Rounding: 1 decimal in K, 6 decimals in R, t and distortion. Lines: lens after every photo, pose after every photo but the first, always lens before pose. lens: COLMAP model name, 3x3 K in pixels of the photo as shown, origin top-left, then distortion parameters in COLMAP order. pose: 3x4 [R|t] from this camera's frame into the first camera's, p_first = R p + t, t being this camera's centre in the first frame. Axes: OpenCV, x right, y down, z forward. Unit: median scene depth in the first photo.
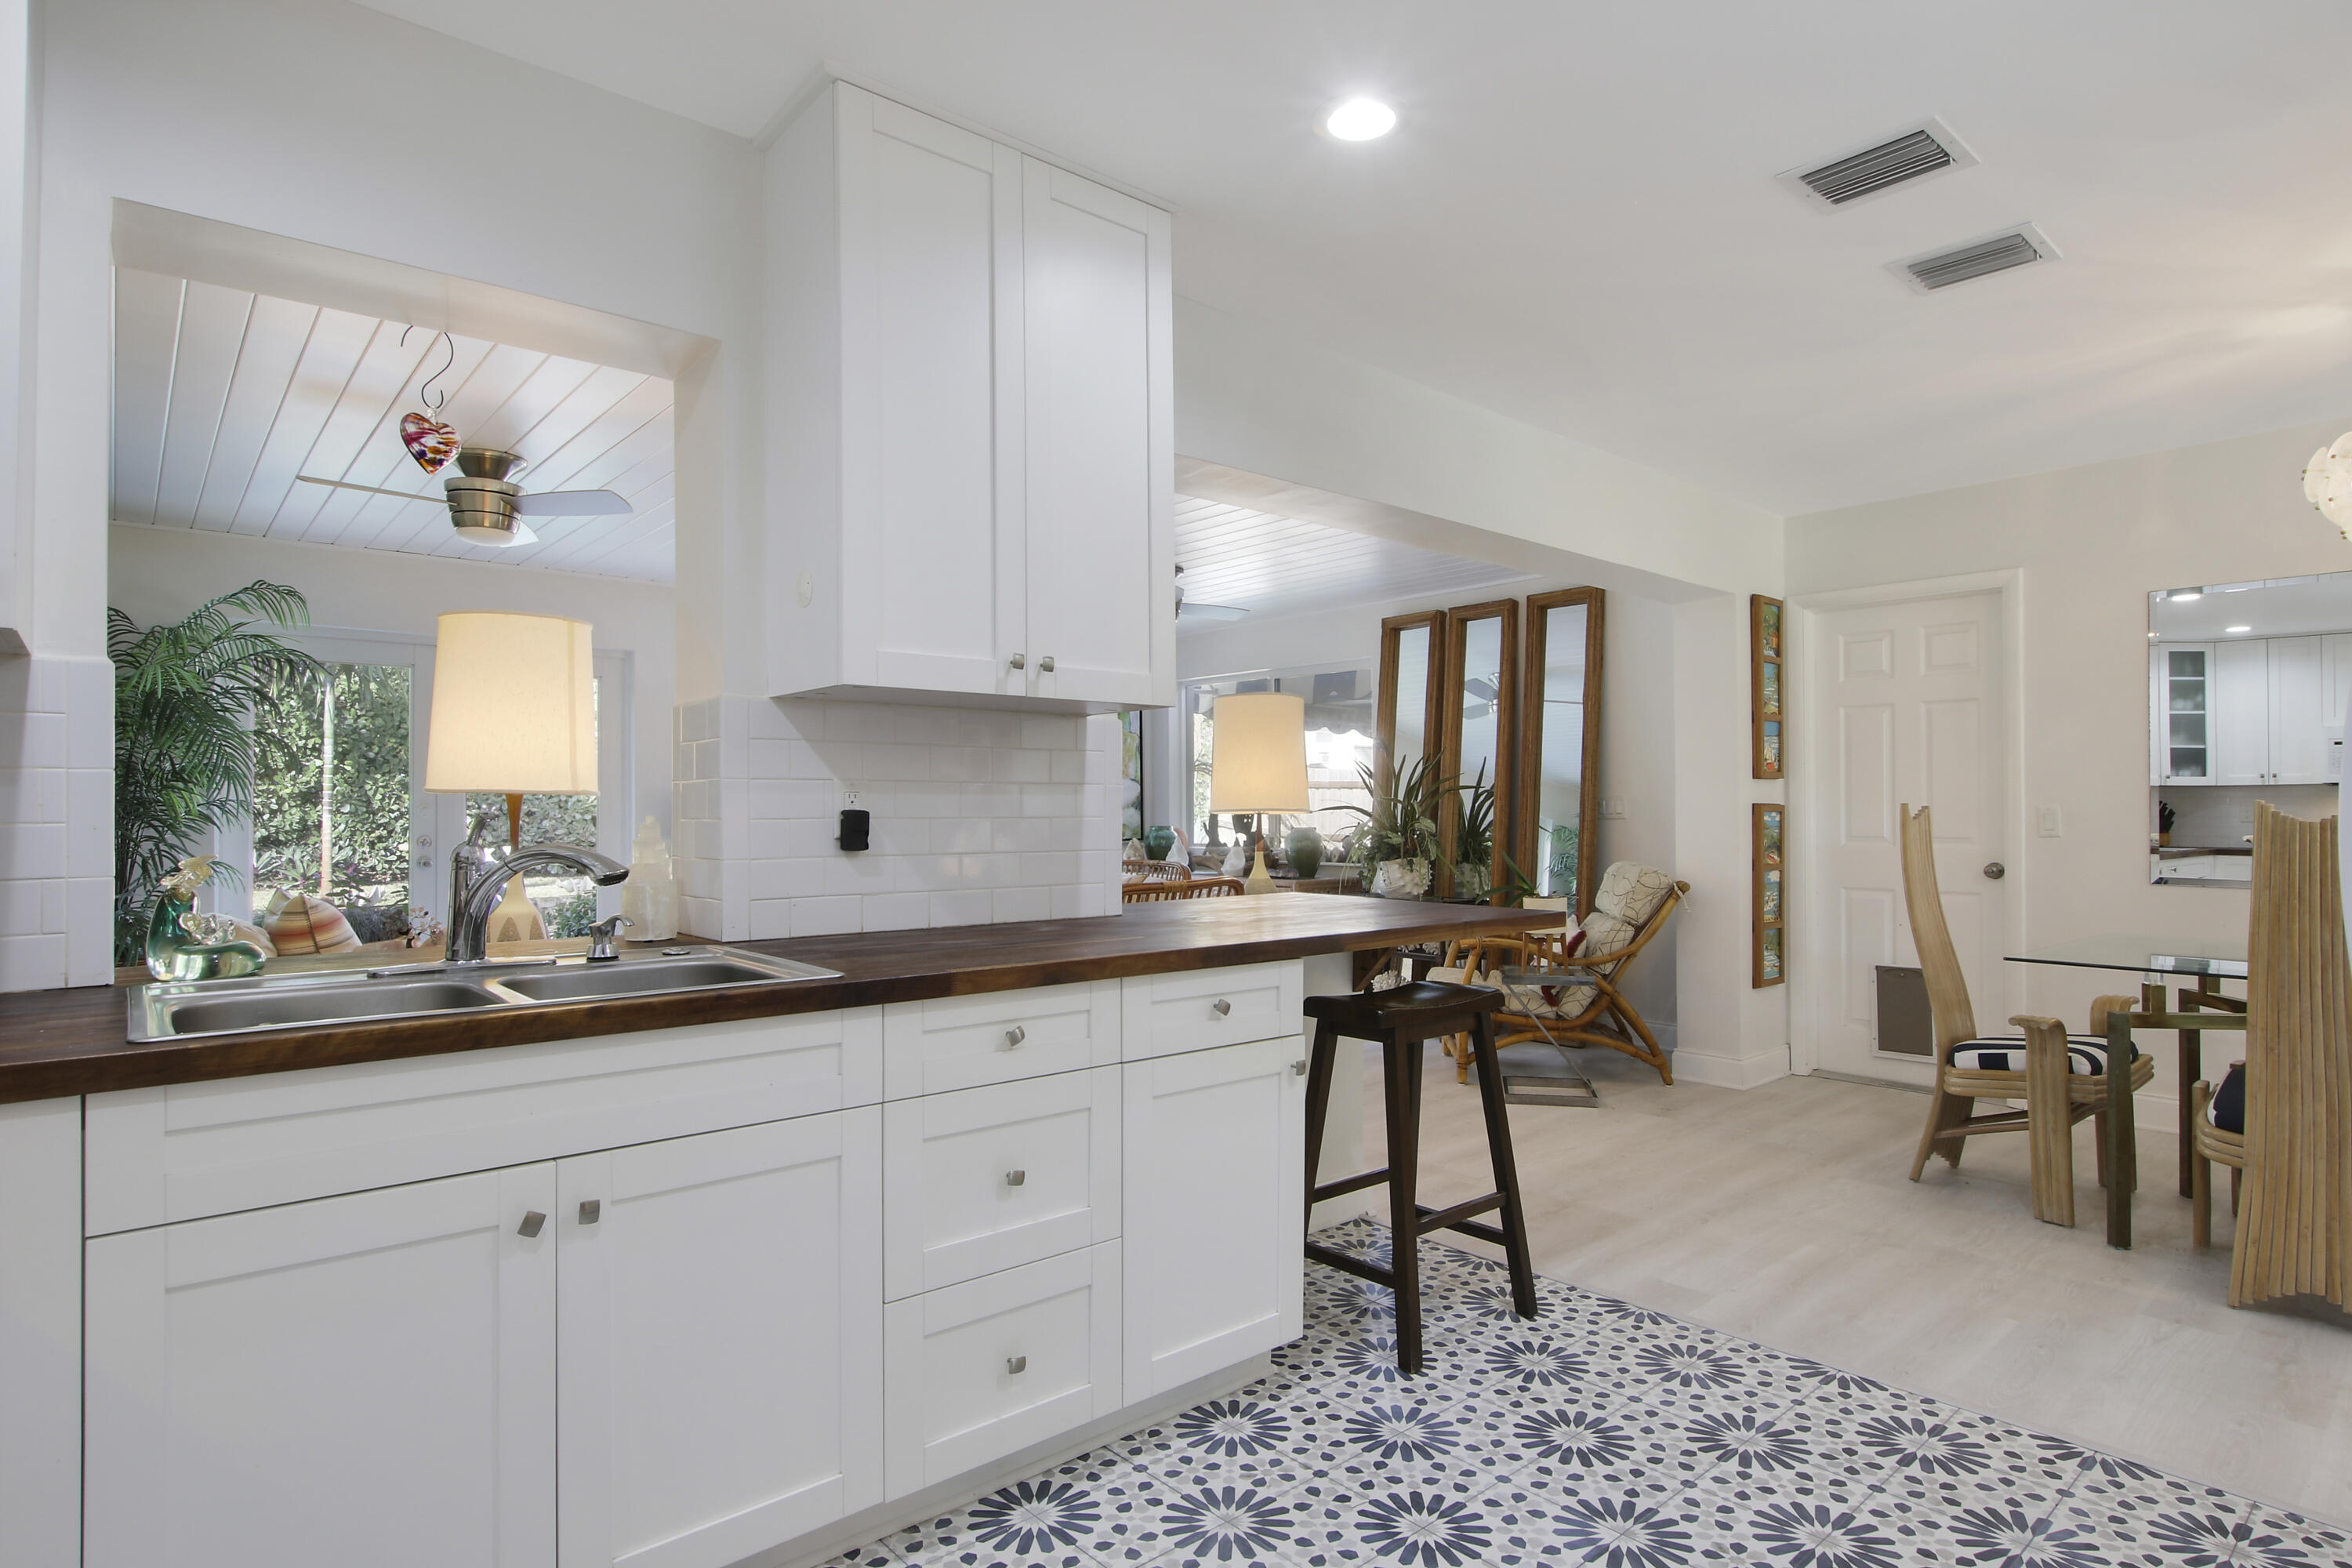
lens RADIAL K [[1205.7, 0, 1177.2], [0, 1205.7, 807.0], [0, 0, 1]] dist [-0.021335, 0.001615]
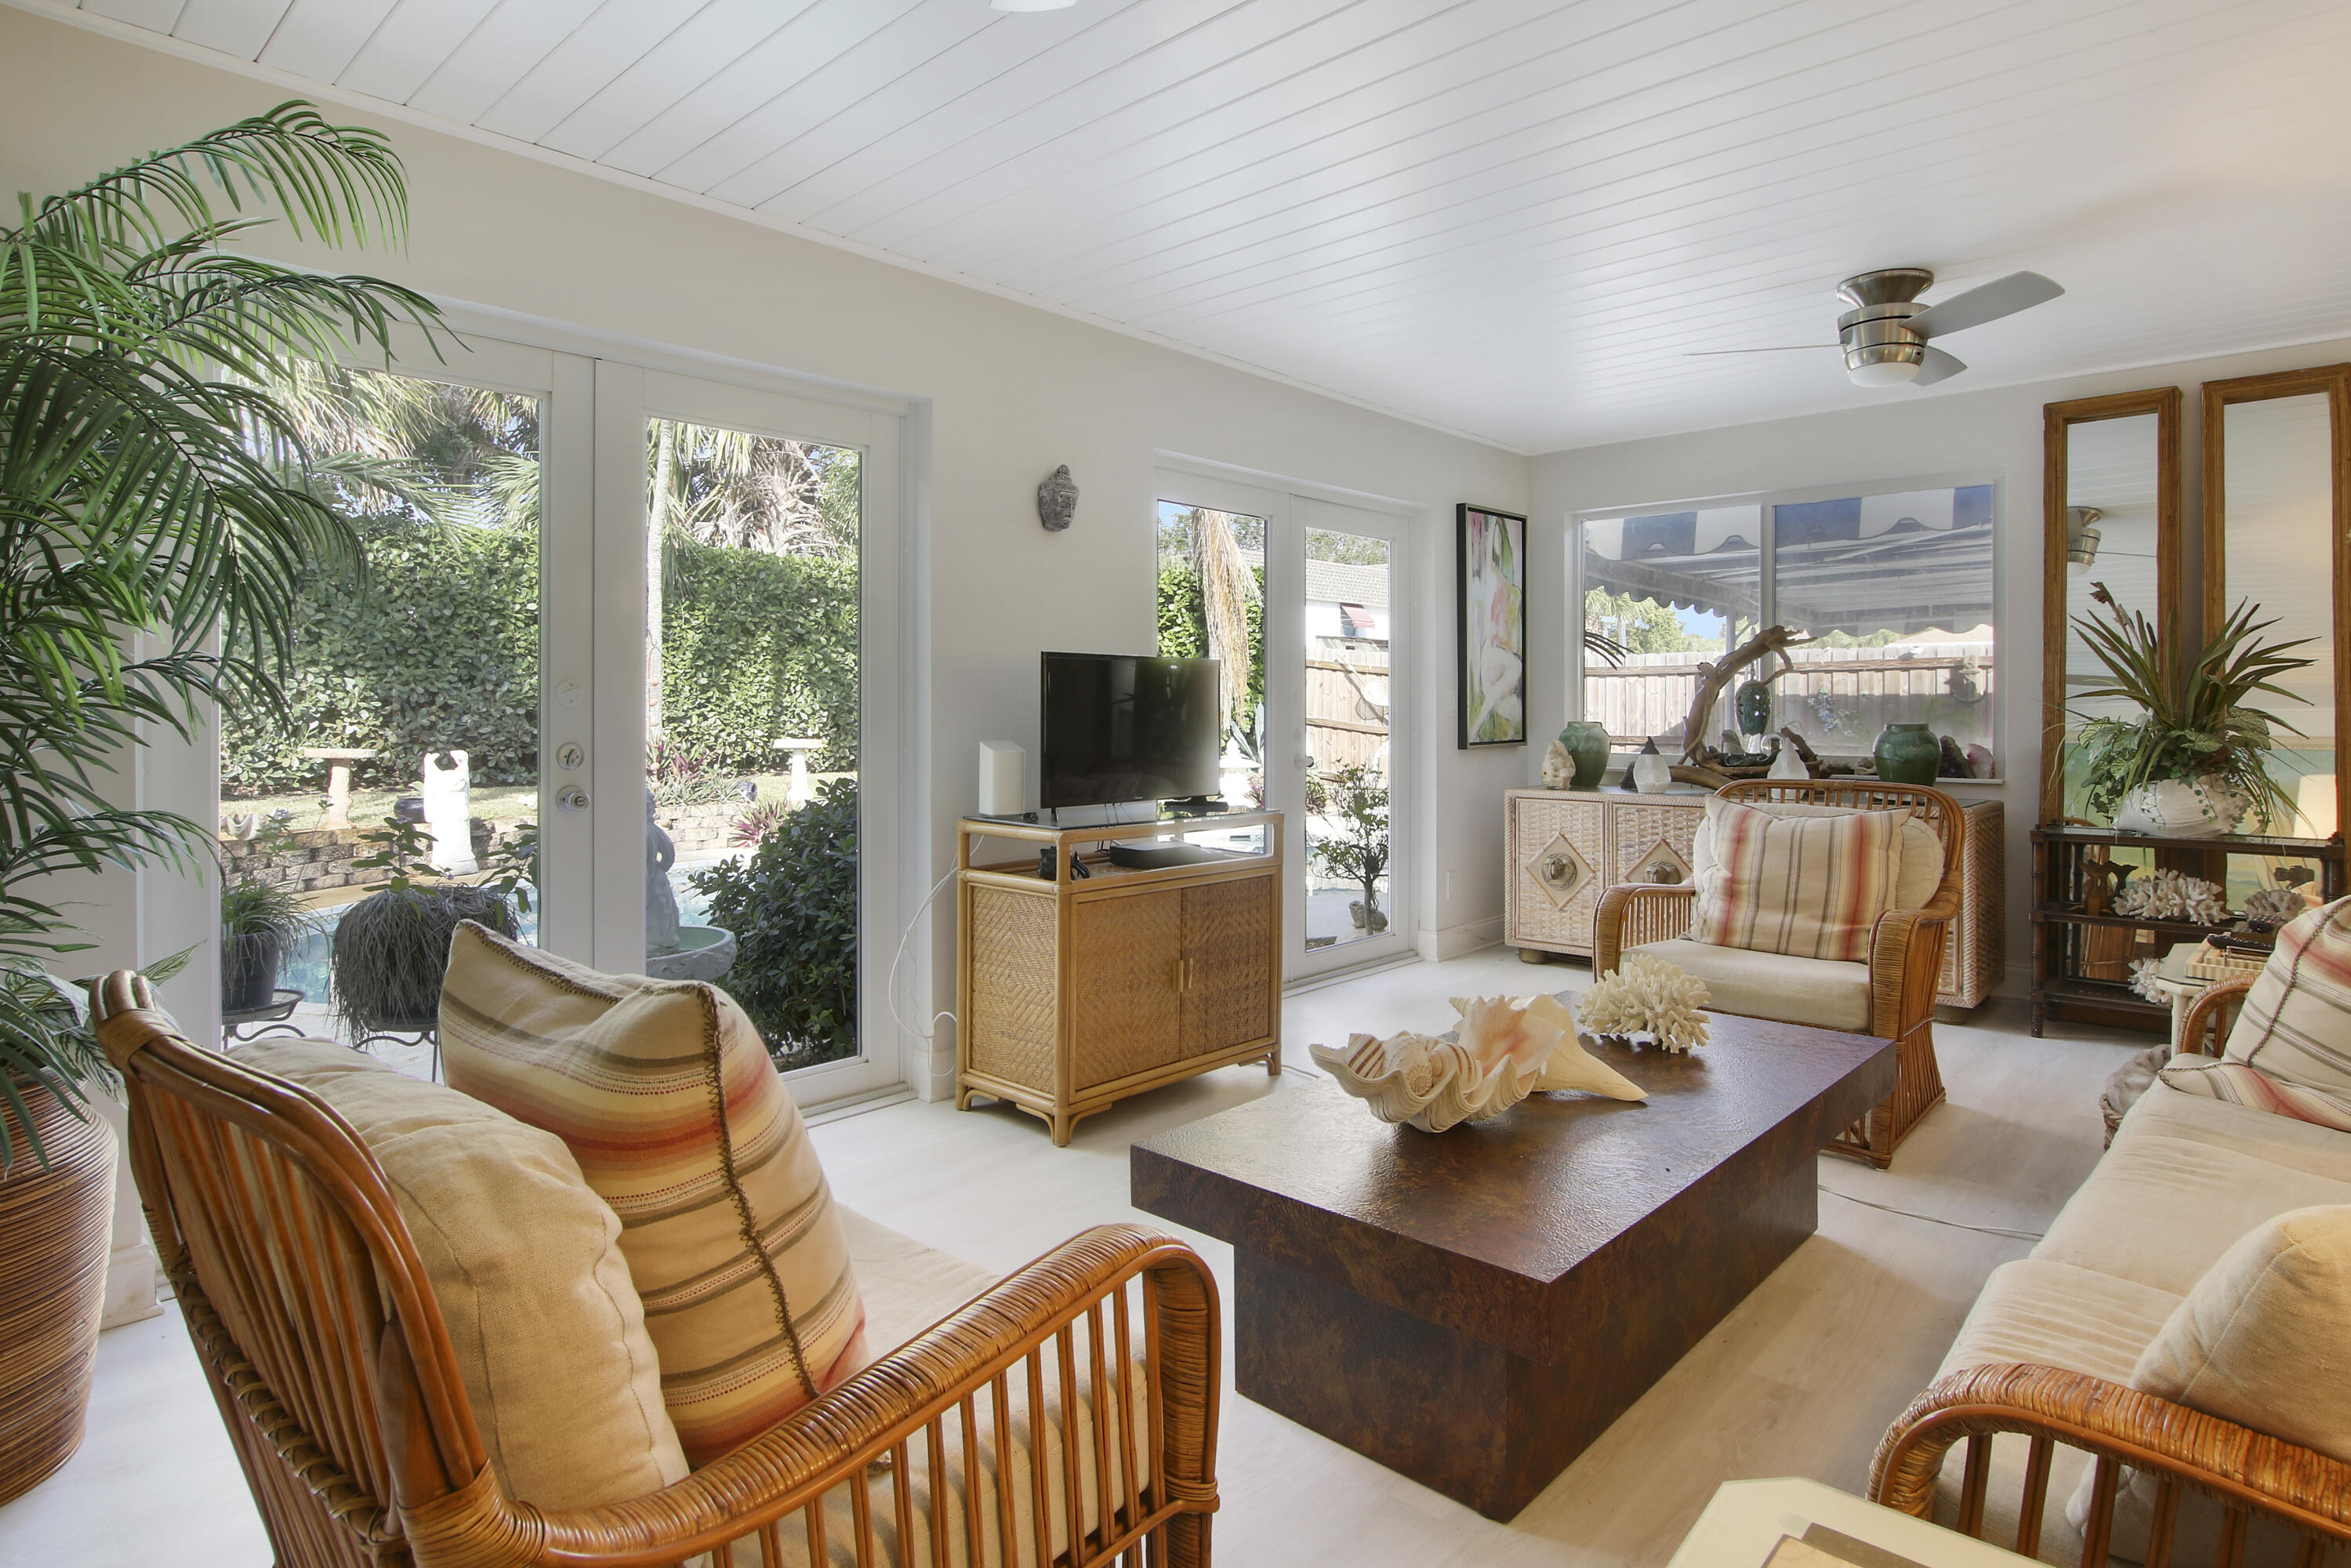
lens RADIAL K [[1241.4, 0, 1203.3], [0, 1241.4, 714.2], [0, 0, 1]] dist [-0.026956, 0.001309]
pose [[0.993924, 0.000379, 0.110066, -0.354572], [-0.001413, 0.999956, 0.009315, 0.005869], [-0.110057, -0.009414, 0.993881, 0.390637]]
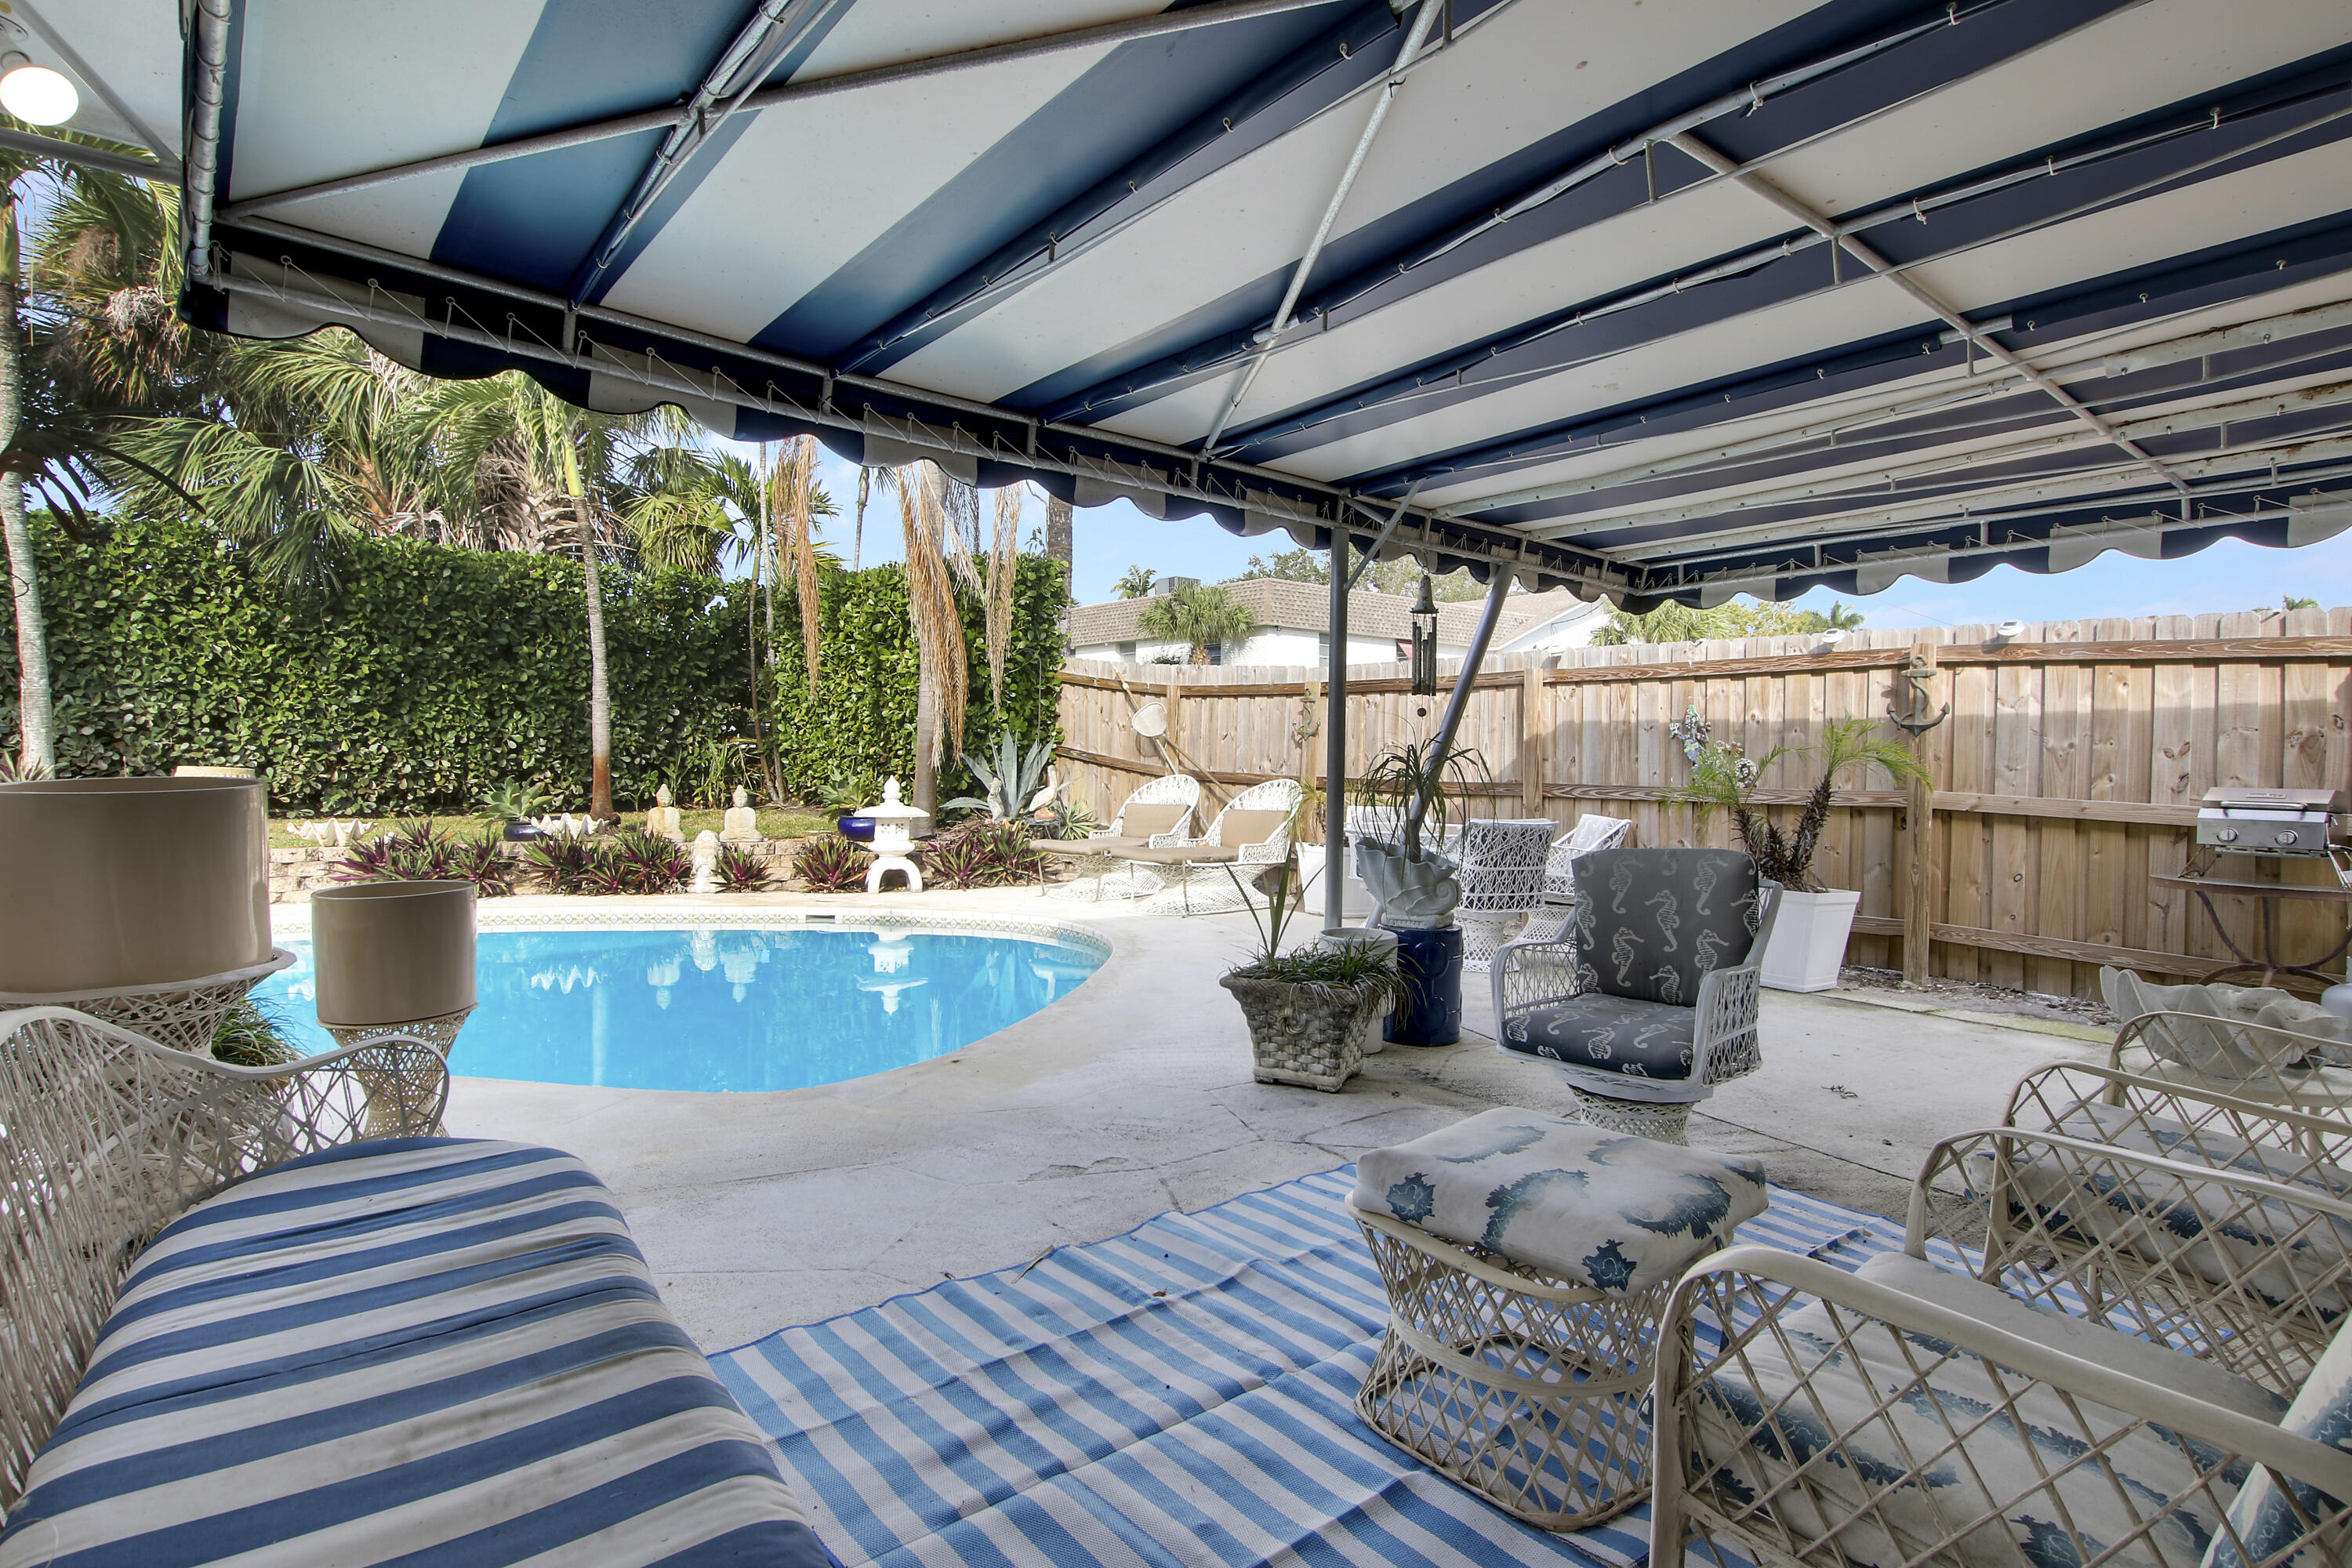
lens RADIAL K [[1194.2, 0, 1193.5], [0, 1194.2, 754.4], [0, 0, 1]] dist [-0.021924, 0.001525]
pose [[0.999360, 0.015409, -0.032285, 0.314987], [-0.015262, 0.999872, 0.004781, 0.023185], [0.032355, -0.004285, 0.999467, 1.011971]]
